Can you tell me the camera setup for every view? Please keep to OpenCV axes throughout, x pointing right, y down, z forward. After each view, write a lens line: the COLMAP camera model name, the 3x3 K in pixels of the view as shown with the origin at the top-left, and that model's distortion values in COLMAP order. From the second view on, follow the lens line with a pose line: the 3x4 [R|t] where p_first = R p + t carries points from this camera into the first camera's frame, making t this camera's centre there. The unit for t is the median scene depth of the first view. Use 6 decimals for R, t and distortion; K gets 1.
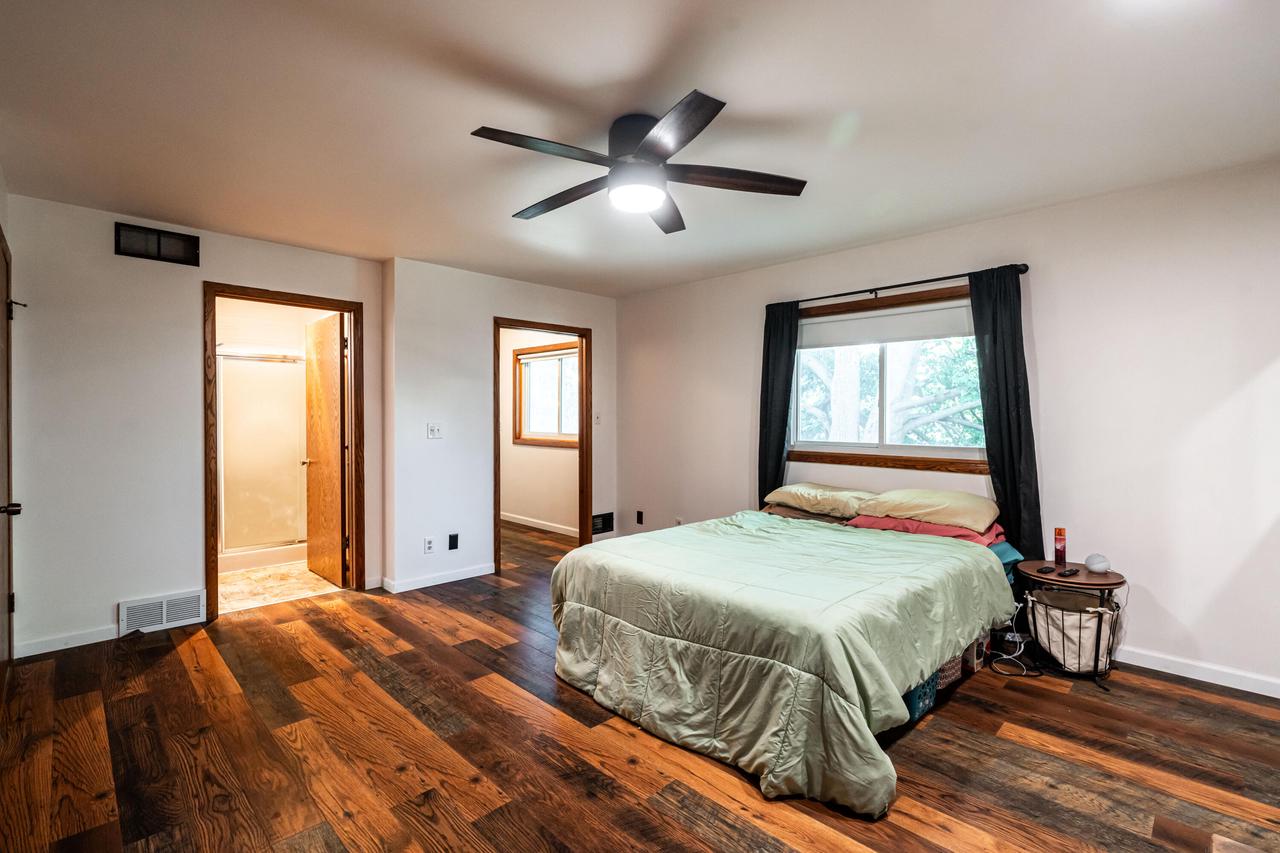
lens RADIAL K [[572.9, 0, 636.9], [0, 572.9, 420.3], [0, 0, 1]] dist [-0.001321, 0.000189]
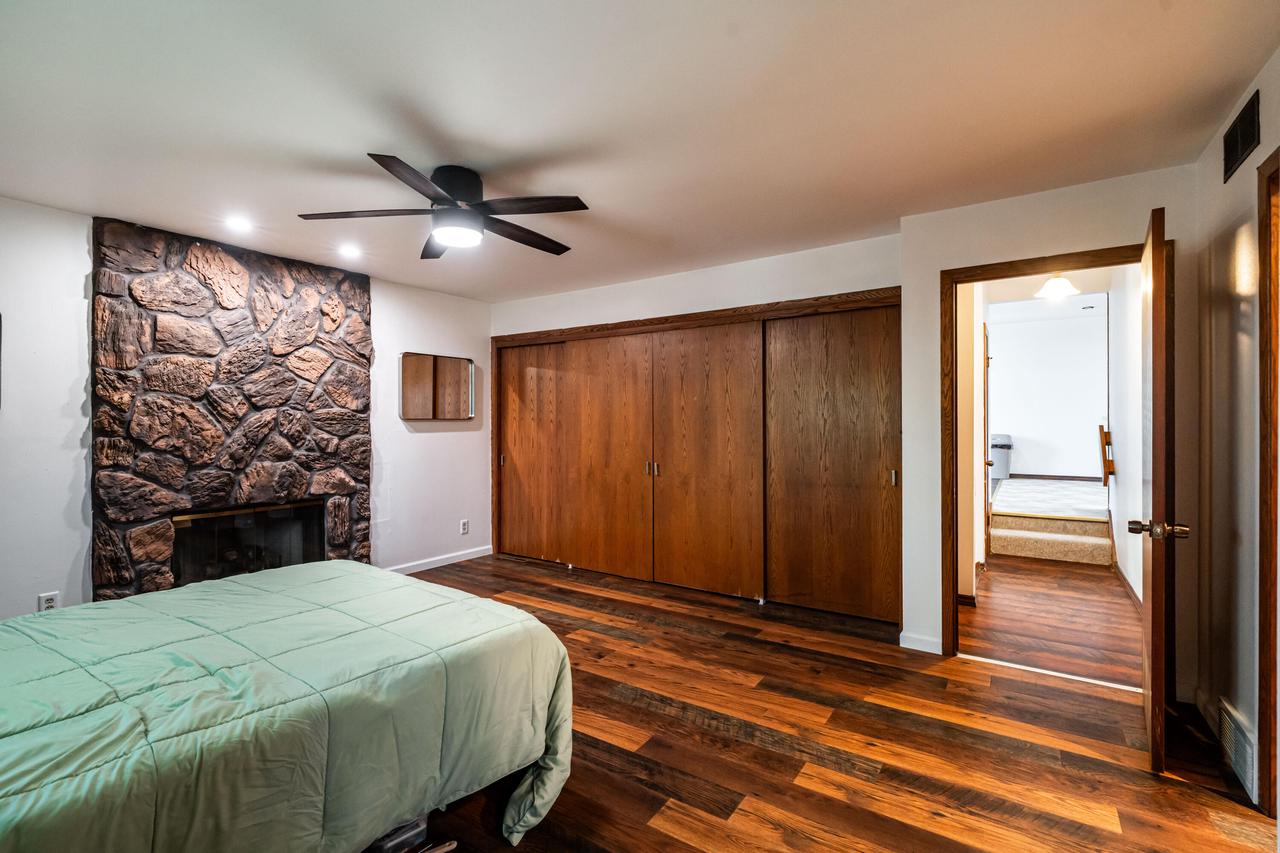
lens RADIAL K [[582.1, 0, 634.4], [0, 582.1, 421.9], [0, 0, 1]] dist [-0.004130, 0.000730]
pose [[-0.980928, 0.001778, -0.194365, -0.105800], [0.000620, 0.999982, 0.006016, -0.015170], [0.194372, 0.005781, -0.980911, 1.959633]]
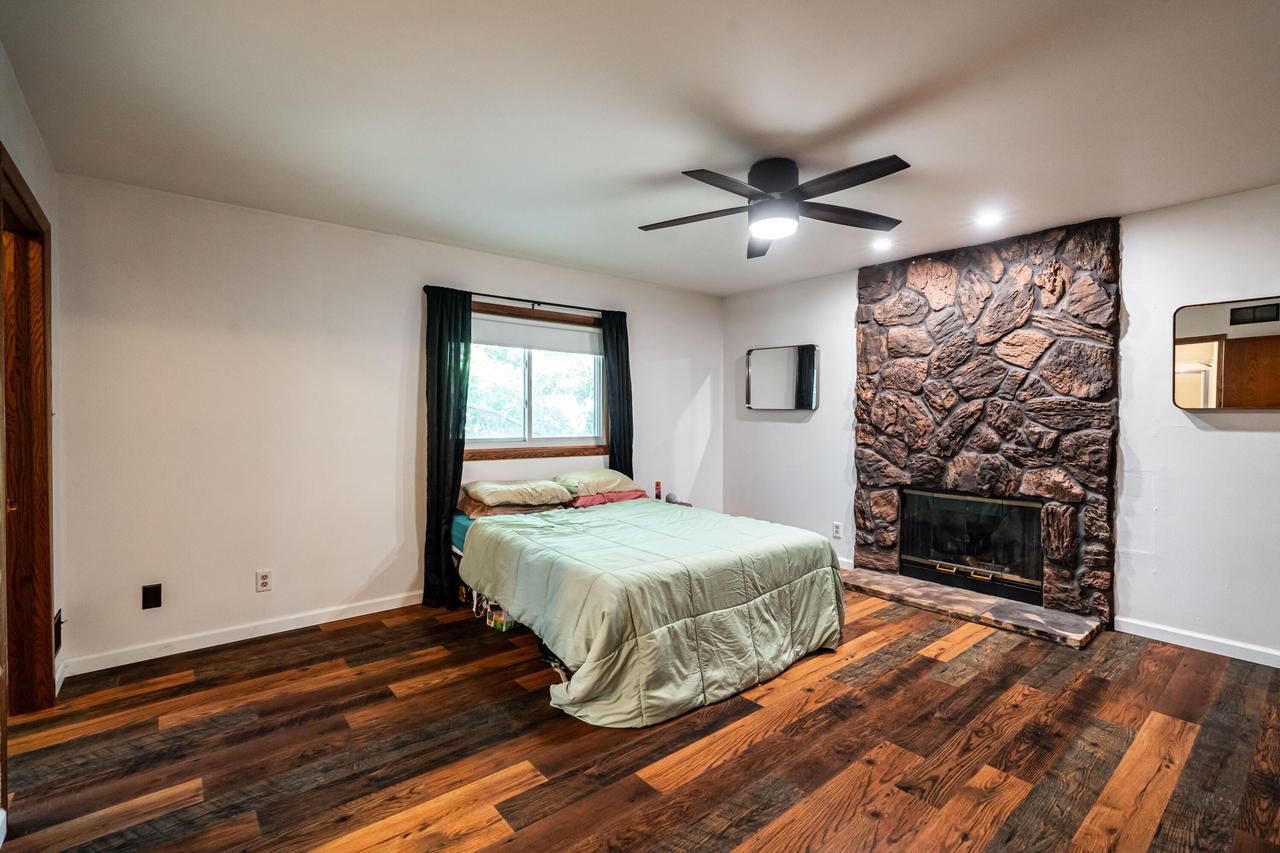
lens RADIAL K [[582.1, 0, 634.4], [0, 582.1, 421.9], [0, 0, 1]] dist [-0.004130, 0.000730]
pose [[0.100281, -0.014959, 0.994847, -1.063964], [0.004881, 0.999882, 0.014542, -0.009235], [-0.994947, 0.003398, 0.100342, 1.022864]]
